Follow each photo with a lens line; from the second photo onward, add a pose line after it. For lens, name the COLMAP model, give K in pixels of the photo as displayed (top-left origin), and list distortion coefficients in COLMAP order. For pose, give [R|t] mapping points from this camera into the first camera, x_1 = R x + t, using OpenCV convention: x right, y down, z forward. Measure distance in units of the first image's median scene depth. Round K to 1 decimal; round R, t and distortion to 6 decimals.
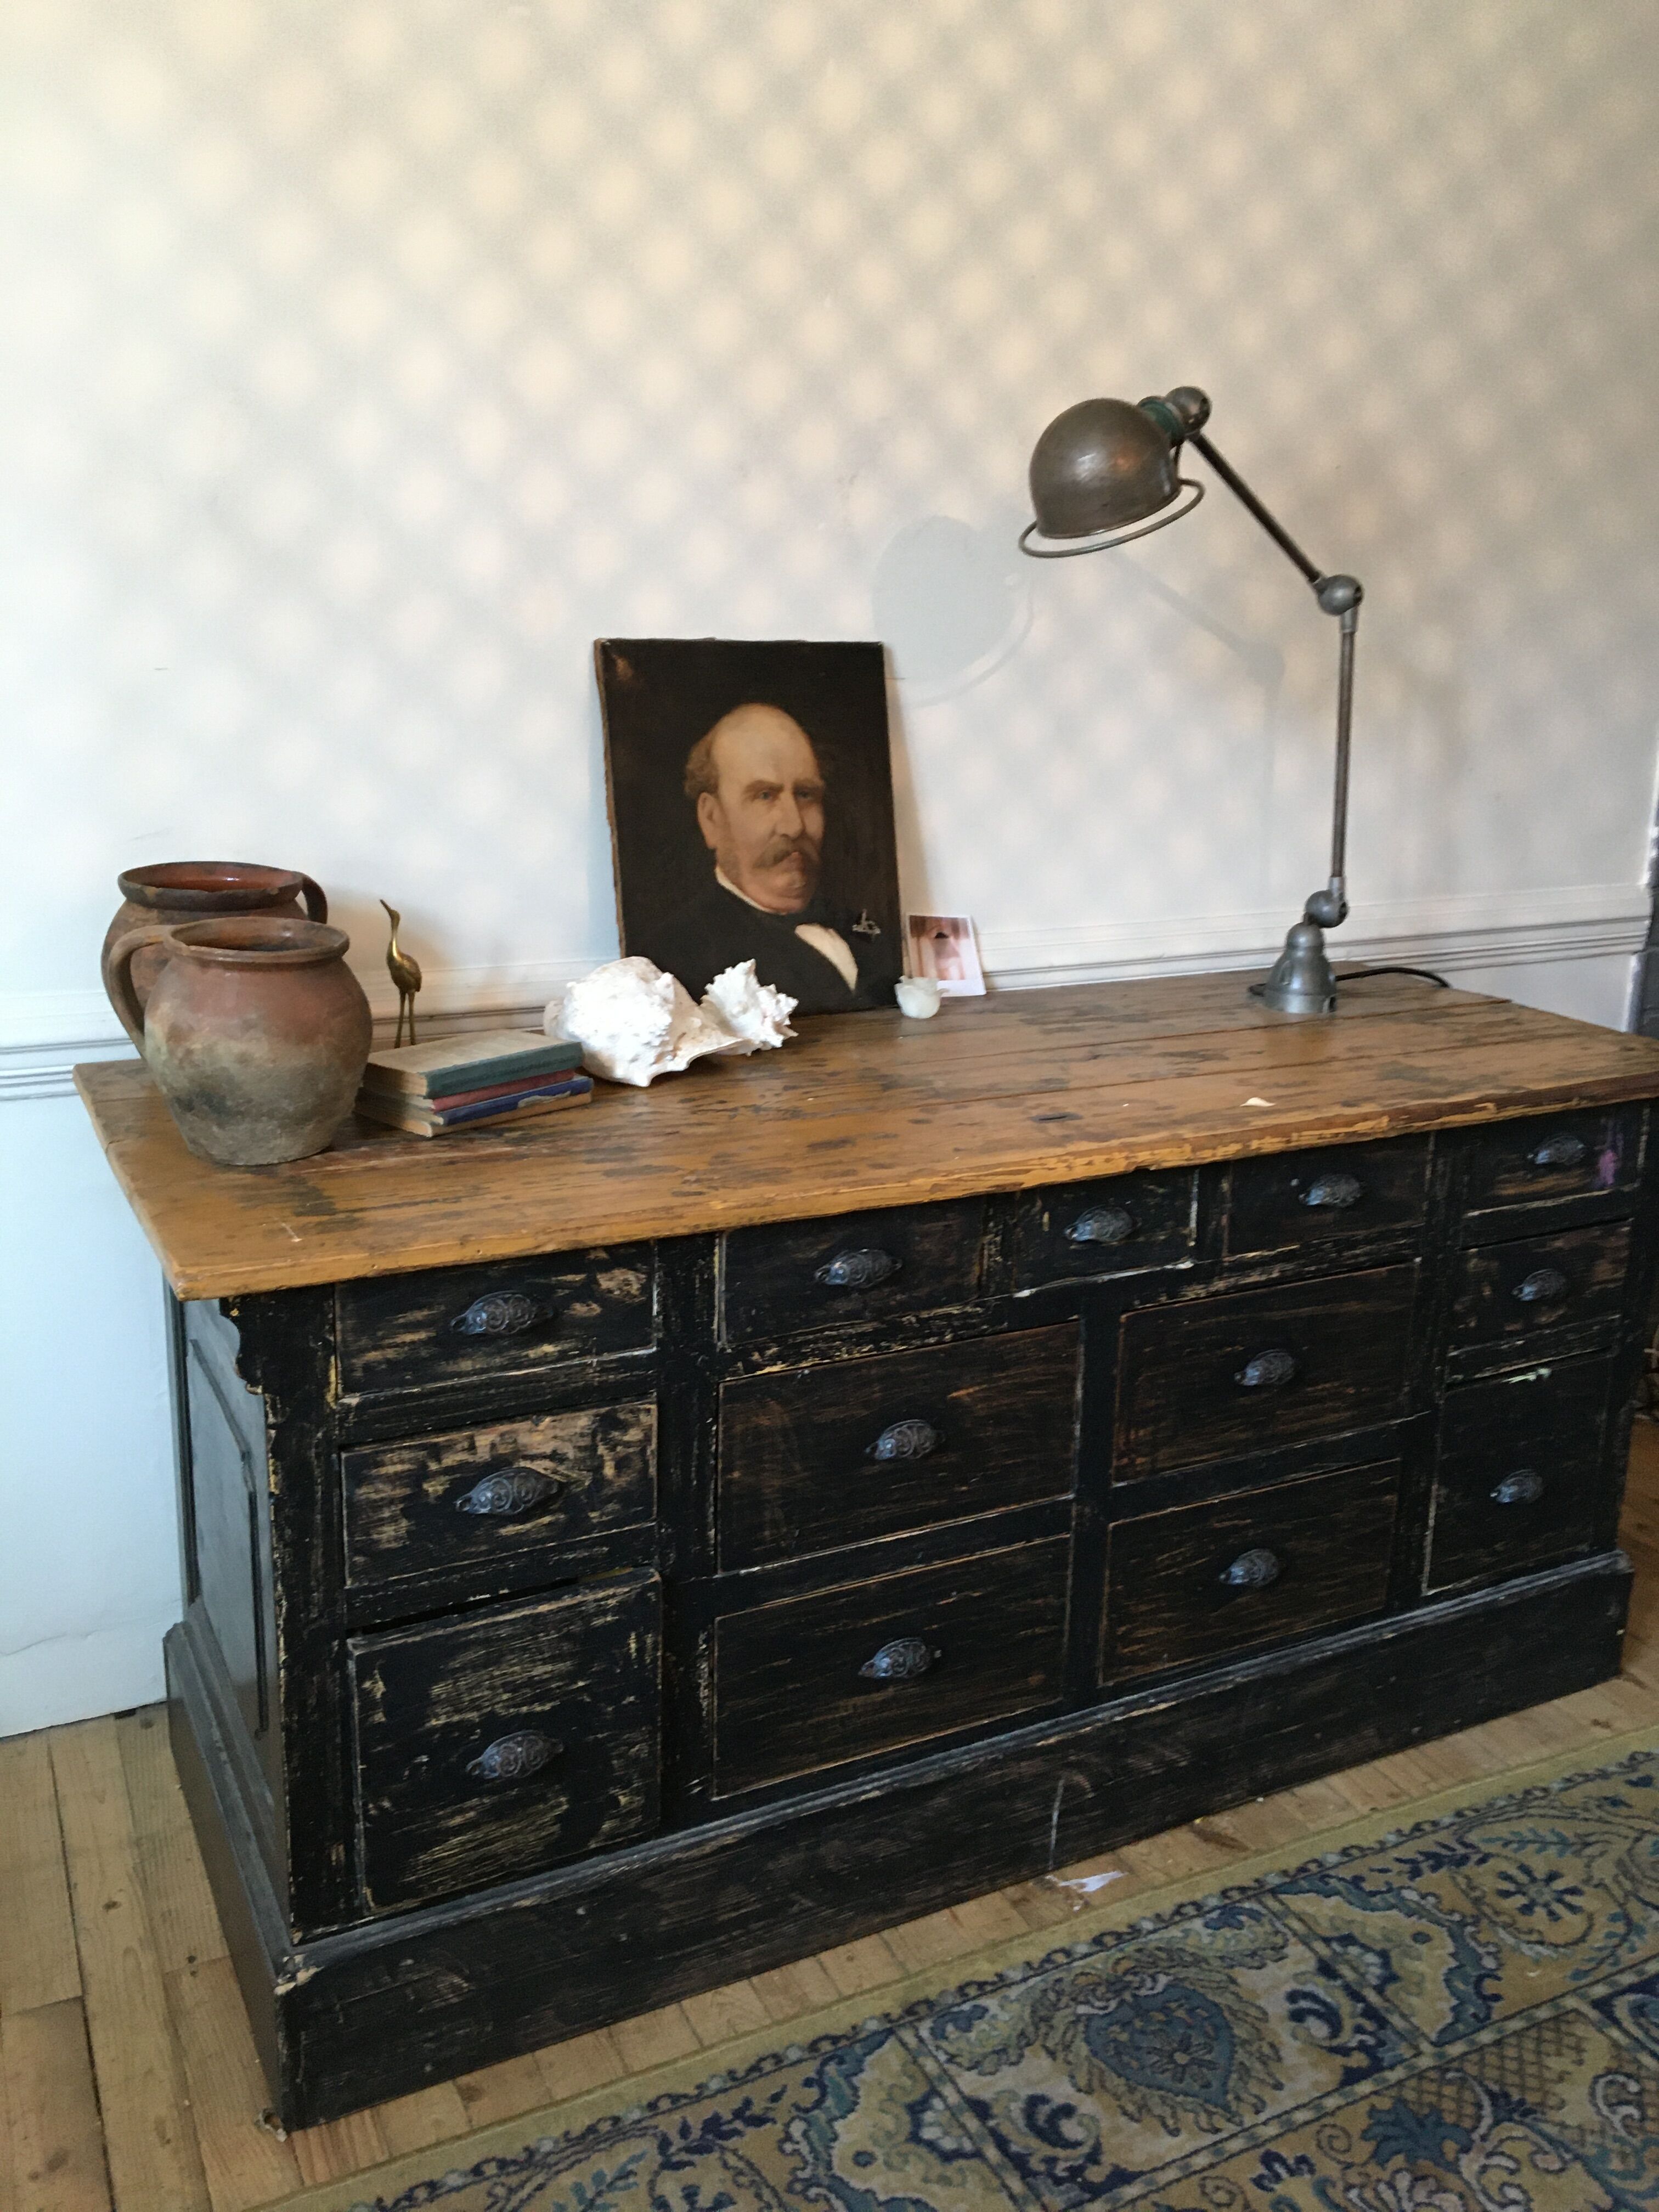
lens RADIAL K [[1859.1, 0, 829.5], [0, 1859.1, 1106.0], [0, 0, 1]] dist [0.114545, -0.210230]
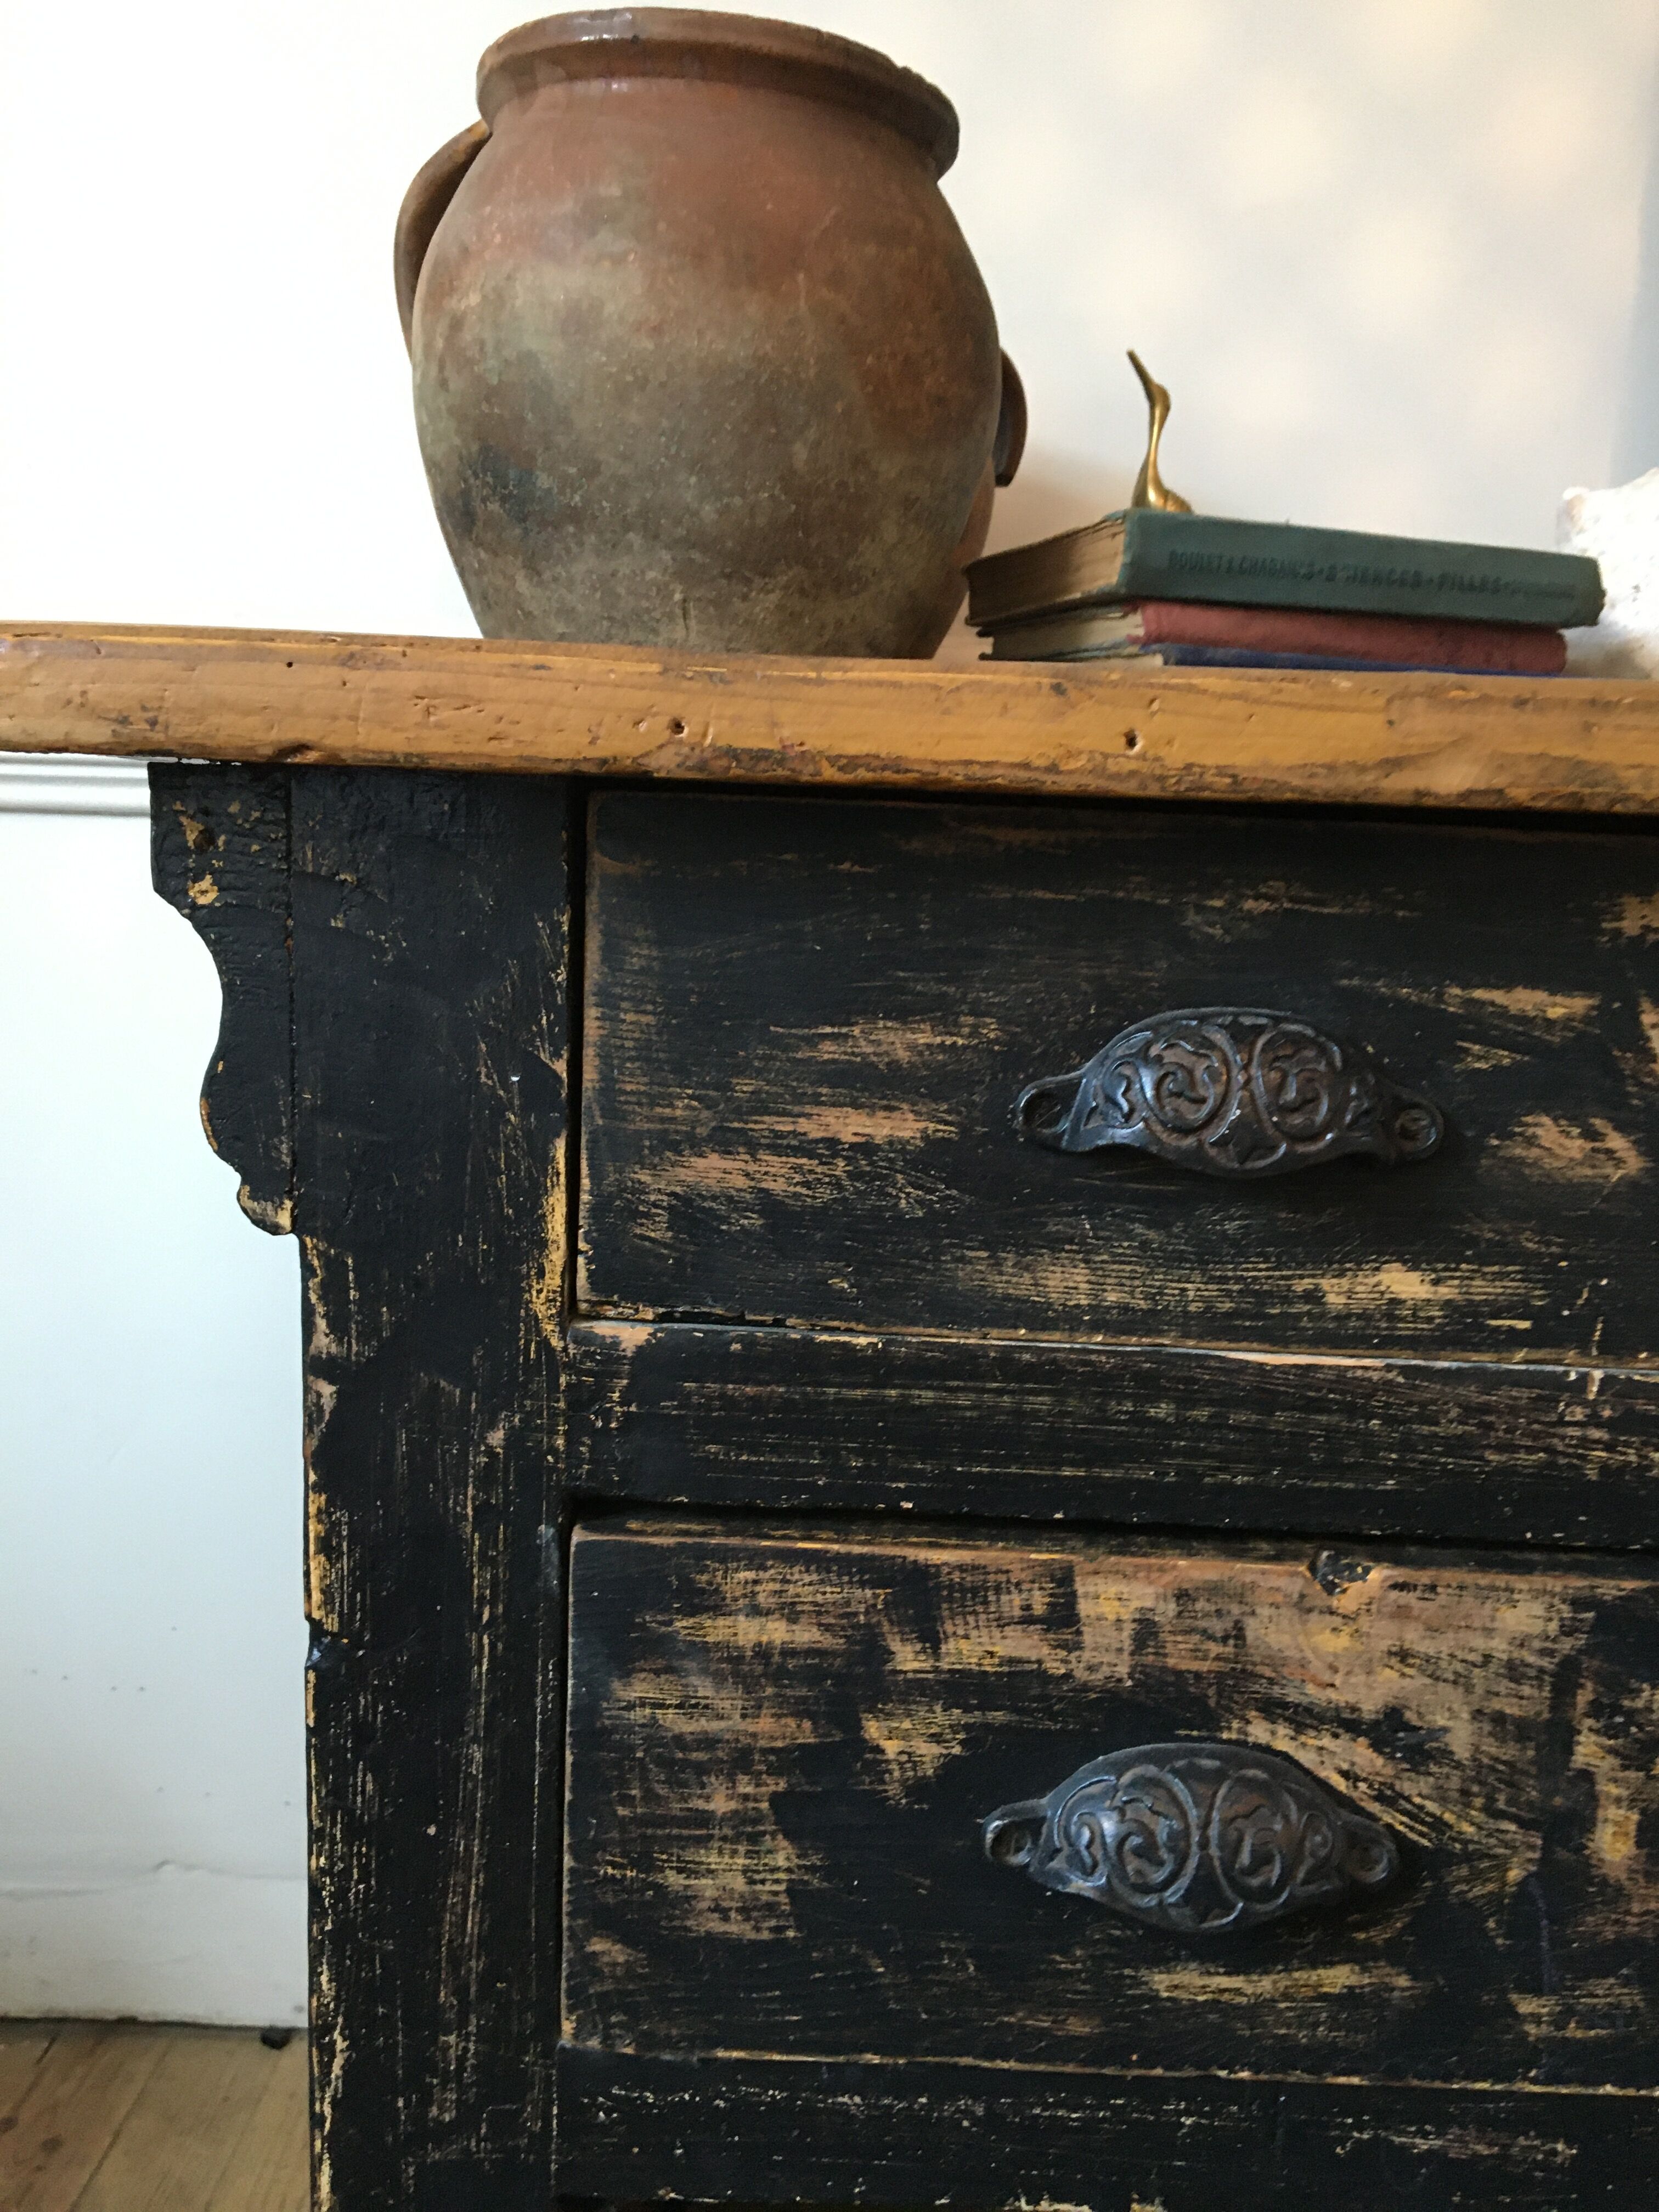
lens RADIAL K [[1873.1, 0, 834.0], [0, 1873.1, 1104.5], [0, 0, 1]] dist [0.100085, -0.174135]
pose [[0.885648, 0.073825, -0.458451, -0.100250], [-0.130981, 0.986908, -0.094110, 0.134445], [0.445501, 0.143397, 0.883723, 0.710437]]
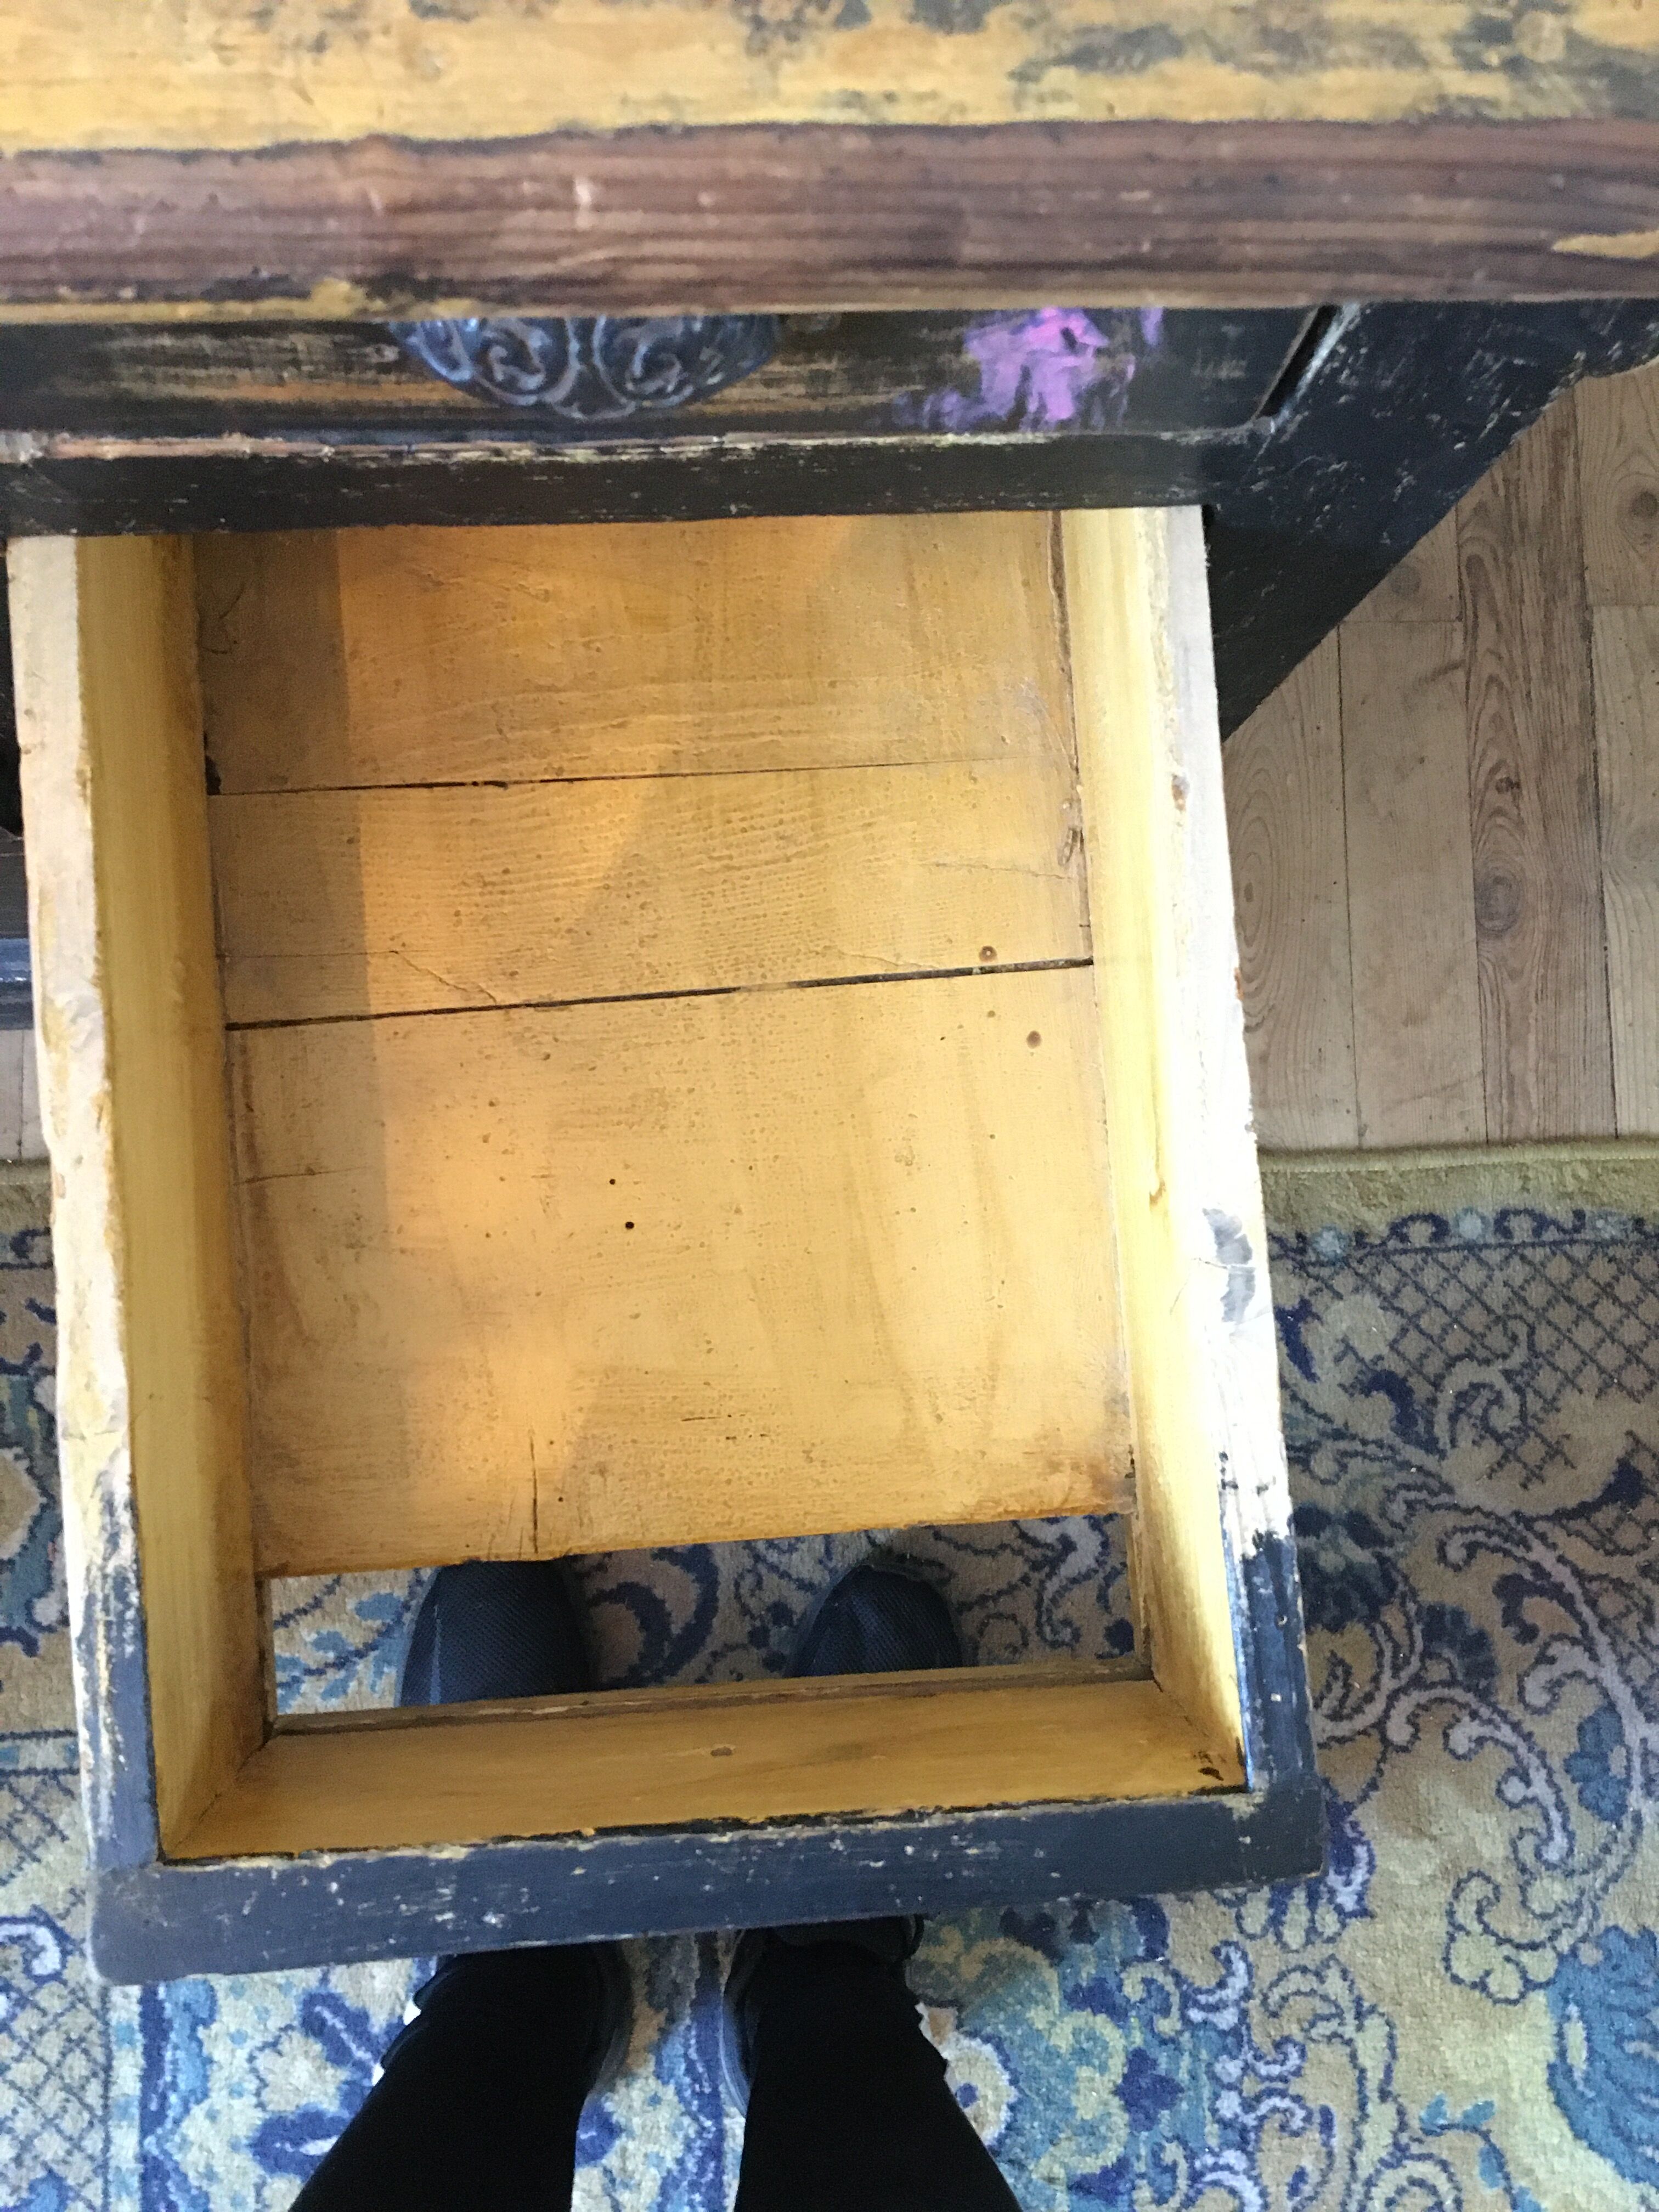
lens RADIAL K [[1840.0, 0, 836.1], [0, 1840.0, 1078.7], [0, 0, 1]] dist [0.106131, -0.198839]
pose [[0.906729, 0.421694, -0.004141, 0.553592], [-0.158713, 0.350329, 0.923082, -0.126440], [0.390709, -0.836327, 0.384582, 1.145036]]
